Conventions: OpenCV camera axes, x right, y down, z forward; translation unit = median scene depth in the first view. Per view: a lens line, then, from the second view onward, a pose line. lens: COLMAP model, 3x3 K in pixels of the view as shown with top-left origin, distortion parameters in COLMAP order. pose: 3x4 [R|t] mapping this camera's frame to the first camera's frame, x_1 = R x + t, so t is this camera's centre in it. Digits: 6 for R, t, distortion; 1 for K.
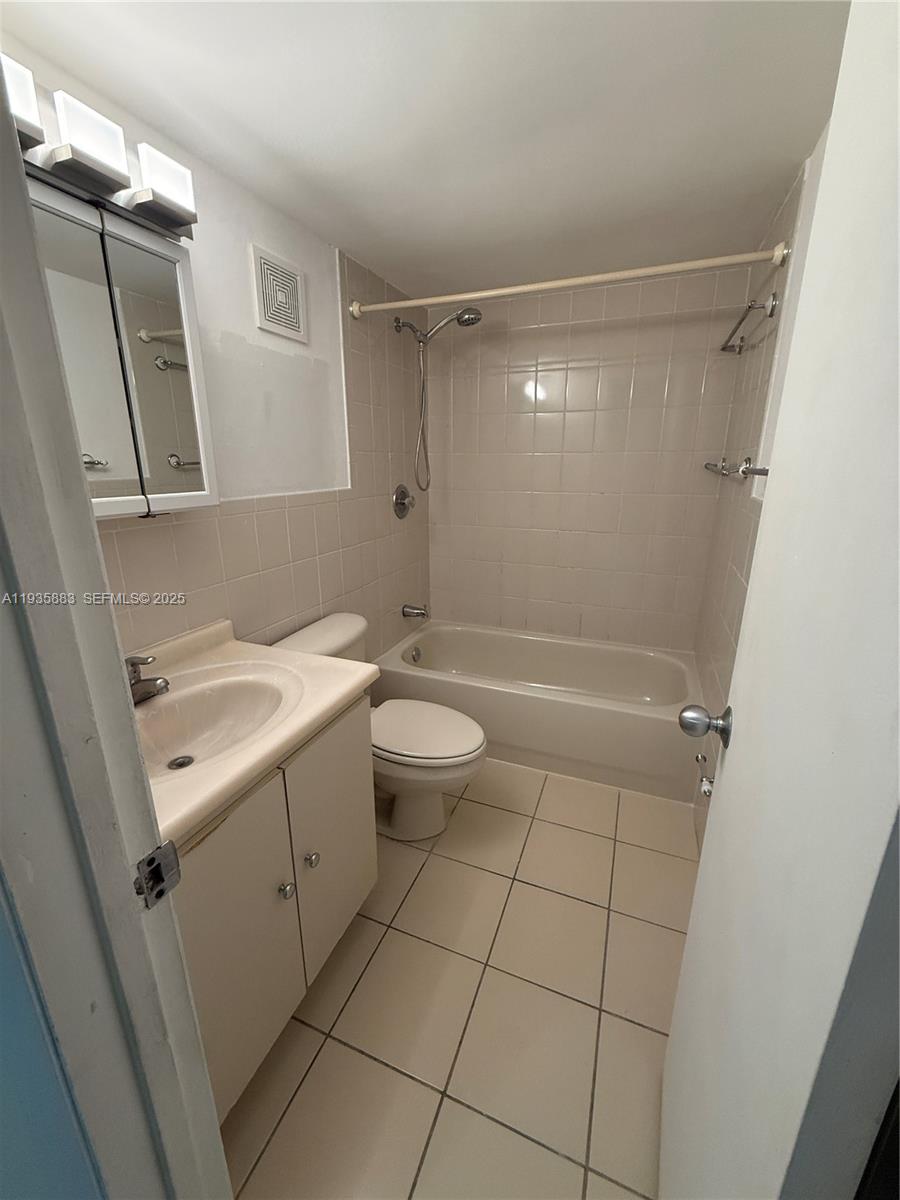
lens RADIAL K [[474.8, 0, 451.1], [0, 474.8, 597.1], [0, 0, 1]] dist [-0.001601, -0.000492]
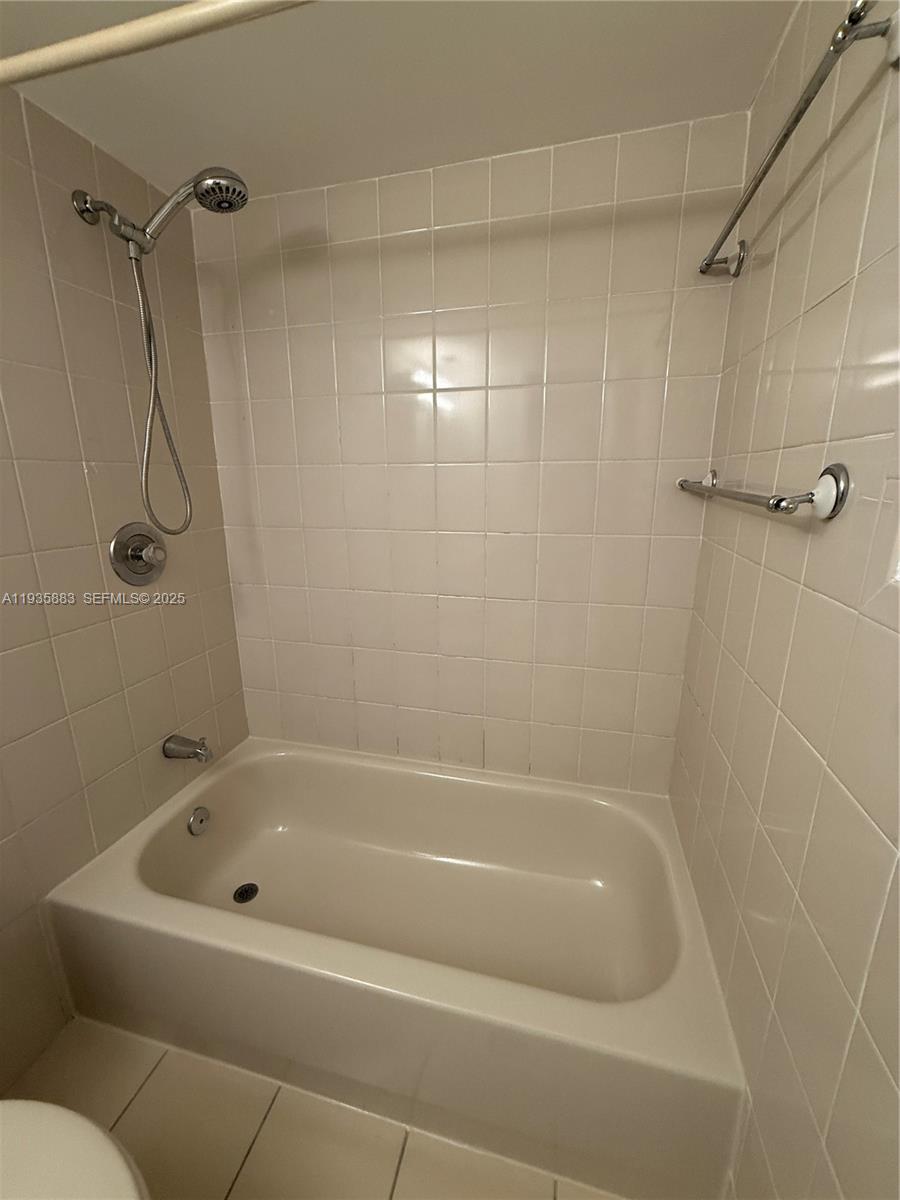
lens RADIAL K [[474.8, 0, 451.1], [0, 474.8, 597.1], [0, 0, 1]] dist [-0.001601, -0.000492]
pose [[0.992086, -0.031852, 0.121456, 0.178609], [0.036448, 0.998694, -0.035807, -0.121078], [-0.120157, 0.039951, 0.991951, 0.438446]]
